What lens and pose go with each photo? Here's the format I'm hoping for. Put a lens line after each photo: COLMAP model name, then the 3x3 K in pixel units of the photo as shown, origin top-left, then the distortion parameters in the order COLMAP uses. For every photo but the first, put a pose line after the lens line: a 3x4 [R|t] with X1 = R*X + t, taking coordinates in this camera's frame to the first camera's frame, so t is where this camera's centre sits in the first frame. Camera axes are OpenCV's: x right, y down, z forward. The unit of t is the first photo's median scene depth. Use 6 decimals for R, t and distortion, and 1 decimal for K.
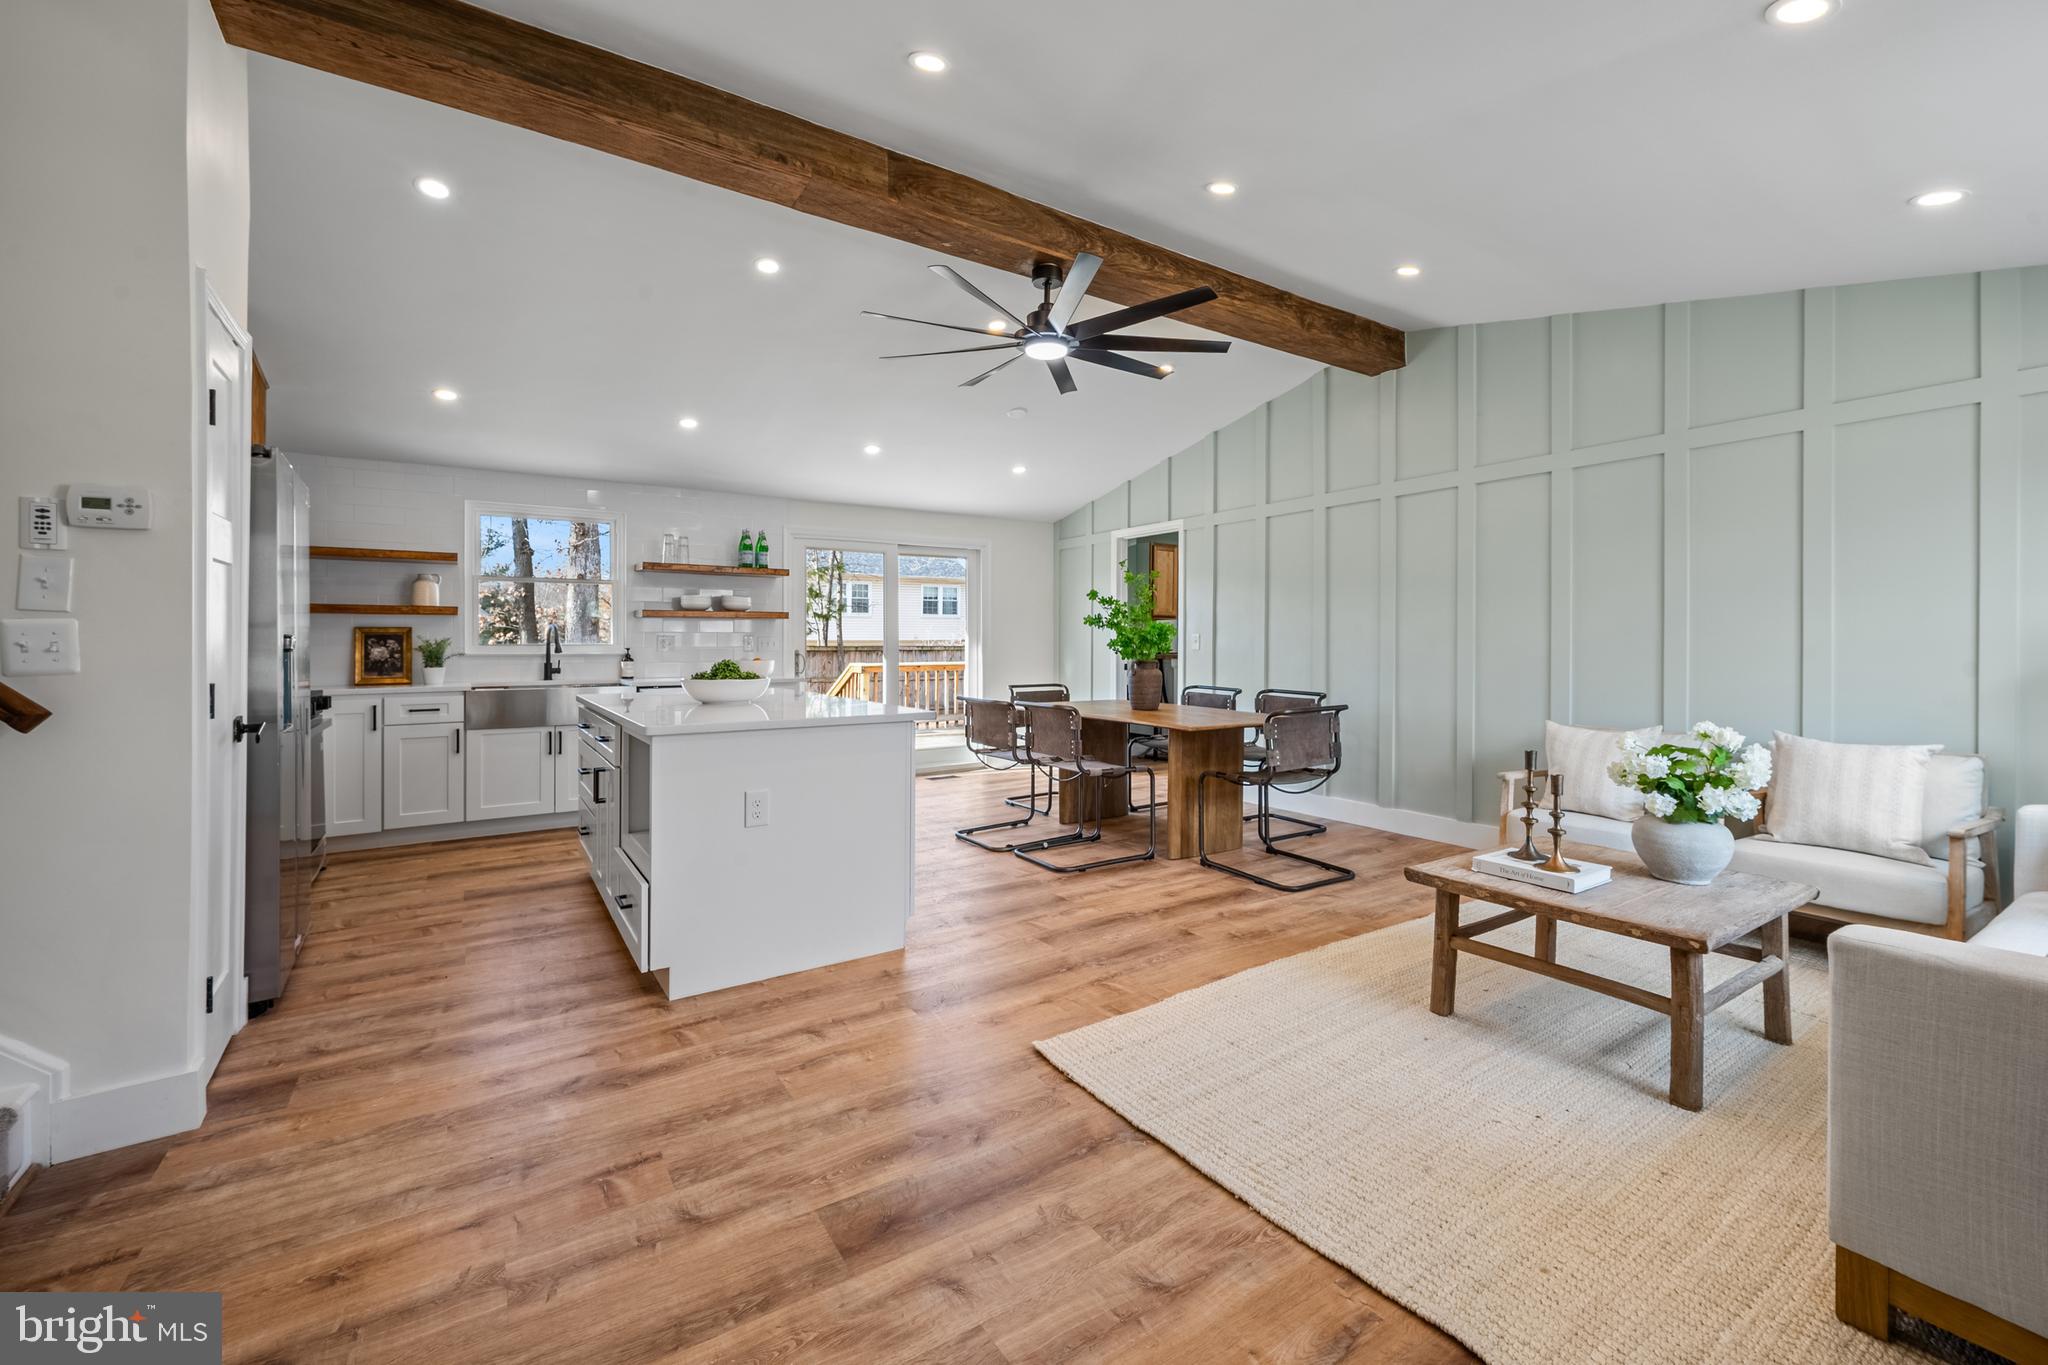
lens RADIAL K [[843.9, 0, 1030.6], [0, 843.9, 633.7], [0, 0, 1]] dist [0.002945, 0.000040]
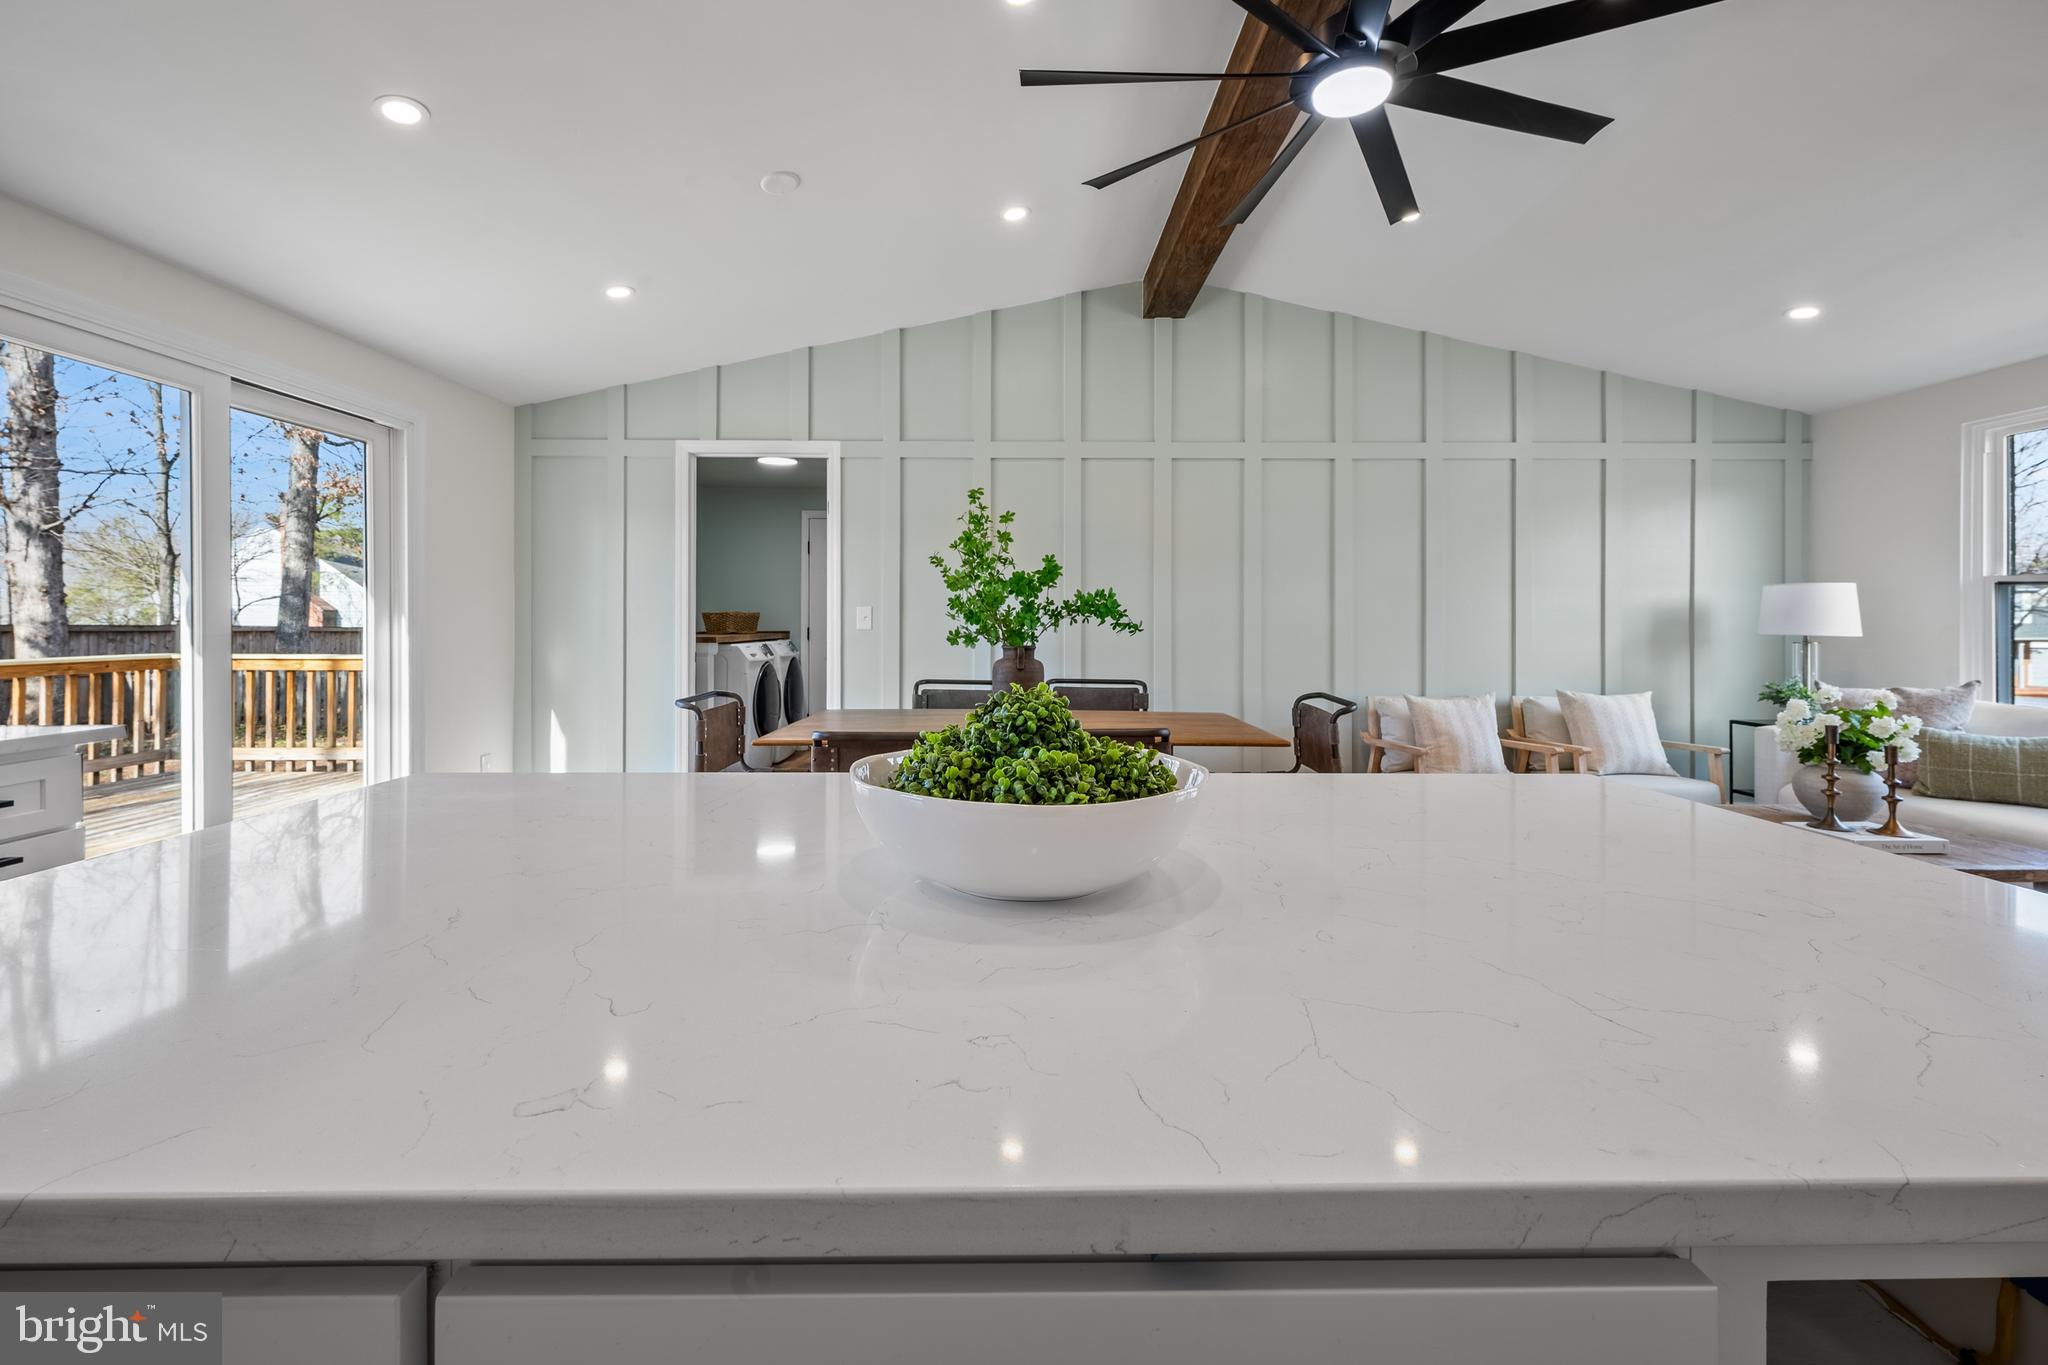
lens RADIAL K [[843.9, 0, 999.0], [0, 843.9, 618.7], [0, 0, 1]] dist [0.002945, 0.000040]
pose [[0.542428, 0.003870, 0.840093, -0.710203], [-0.010679, 0.999940, 0.002288, 0.015193], [-0.840034, -0.010212, 0.542437, 1.103292]]
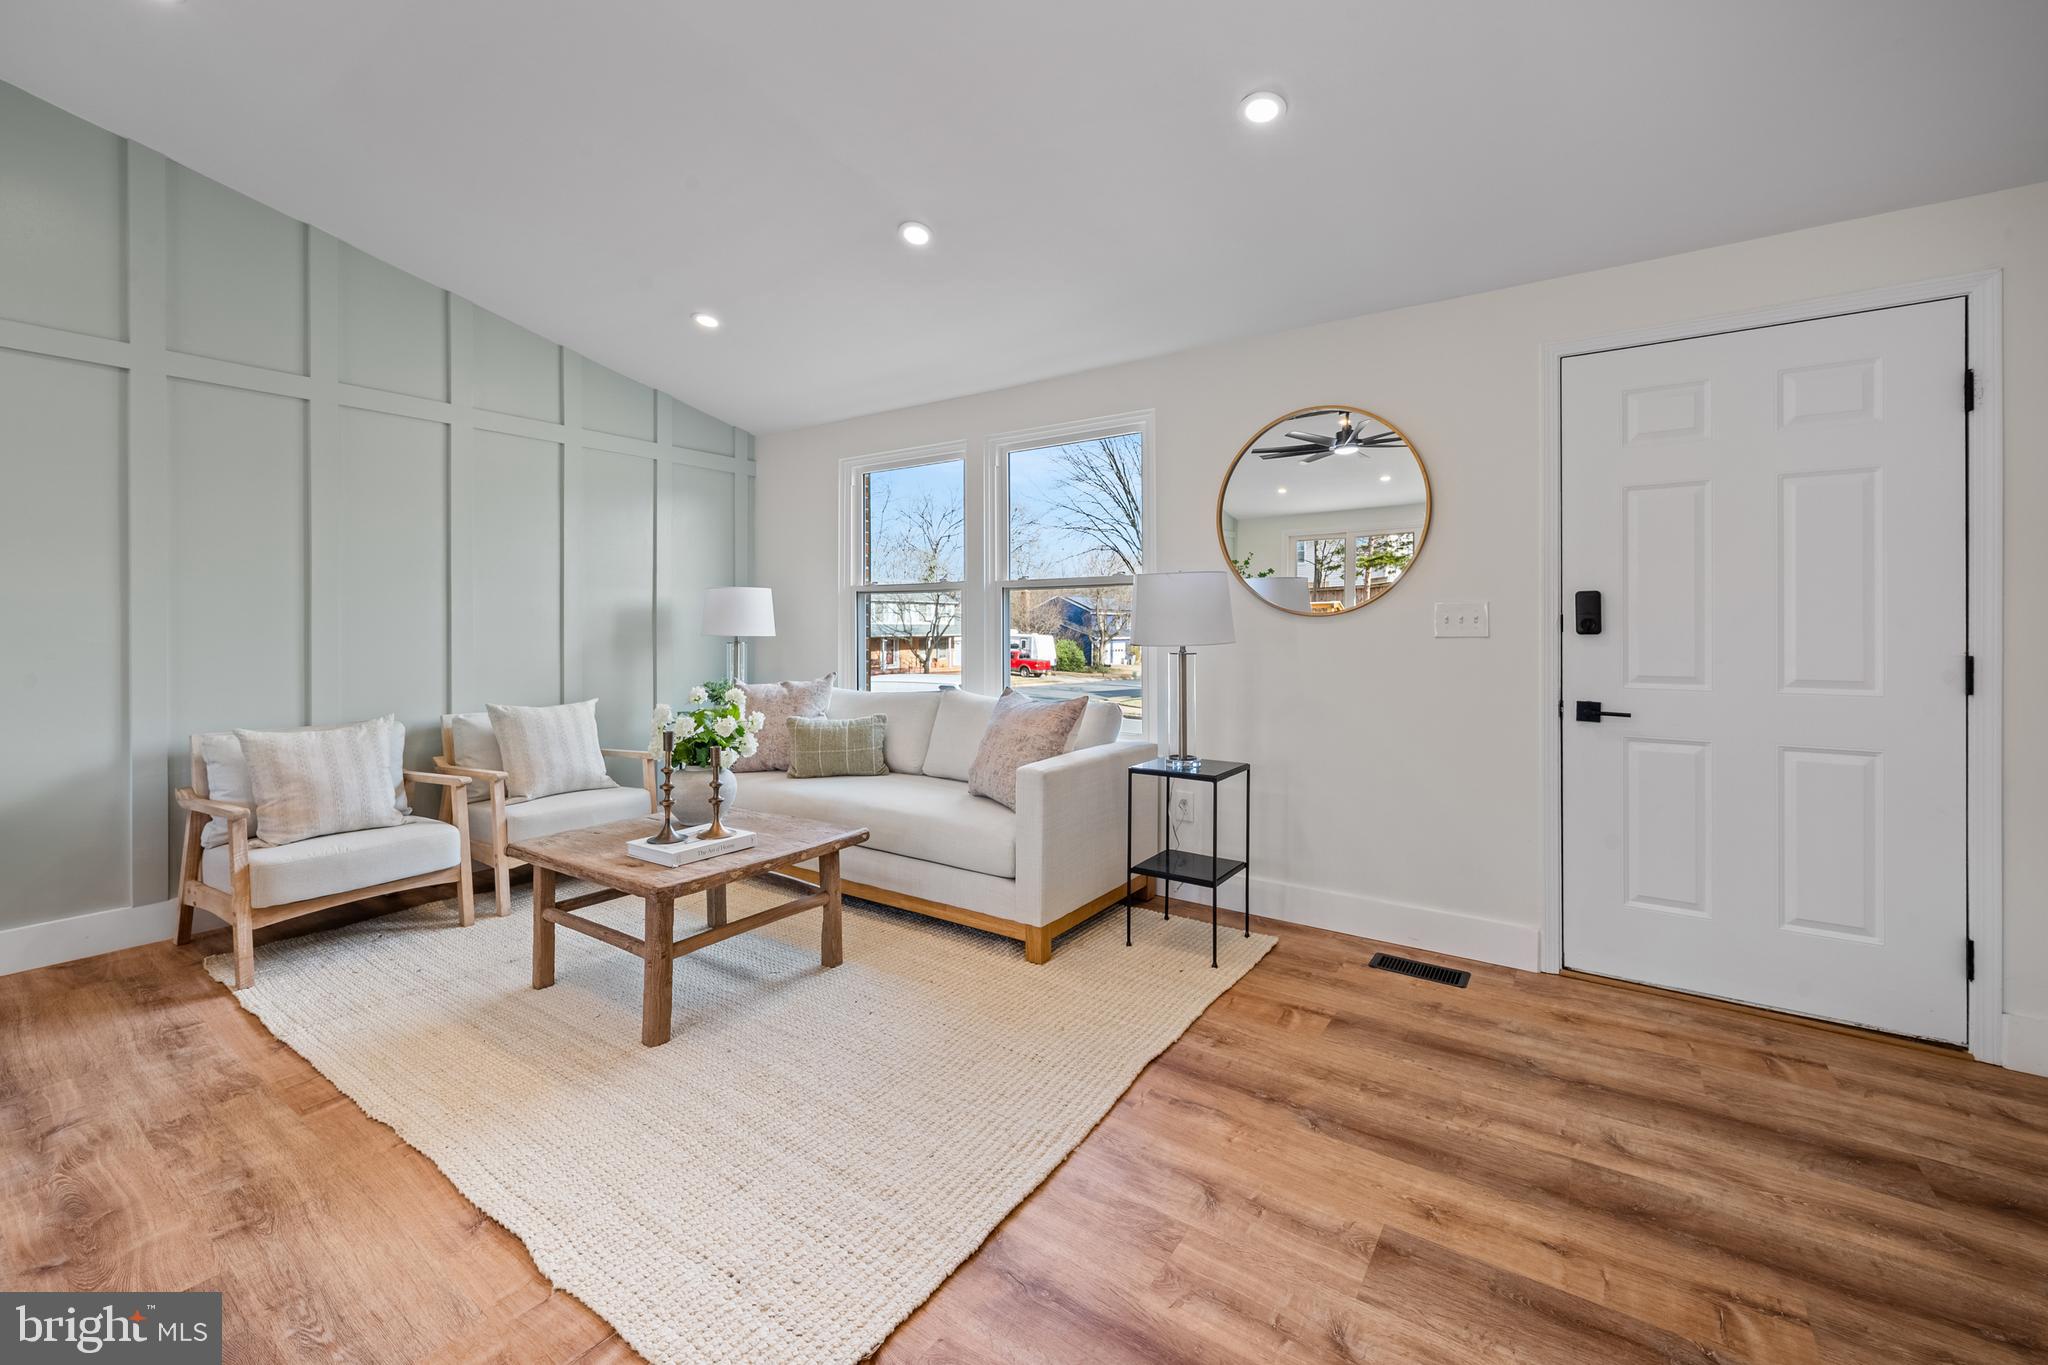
lens RADIAL K [[843.9, 0, 1025.1], [0, 843.9, 625.4], [0, 0, 1]] dist [0.002945, 0.000040]
pose [[-0.370665, -0.001940, 0.928765, -0.400121], [-0.010211, 0.999946, -0.001986, 0.011016], [-0.928710, -0.010220, -0.370665, 0.826777]]
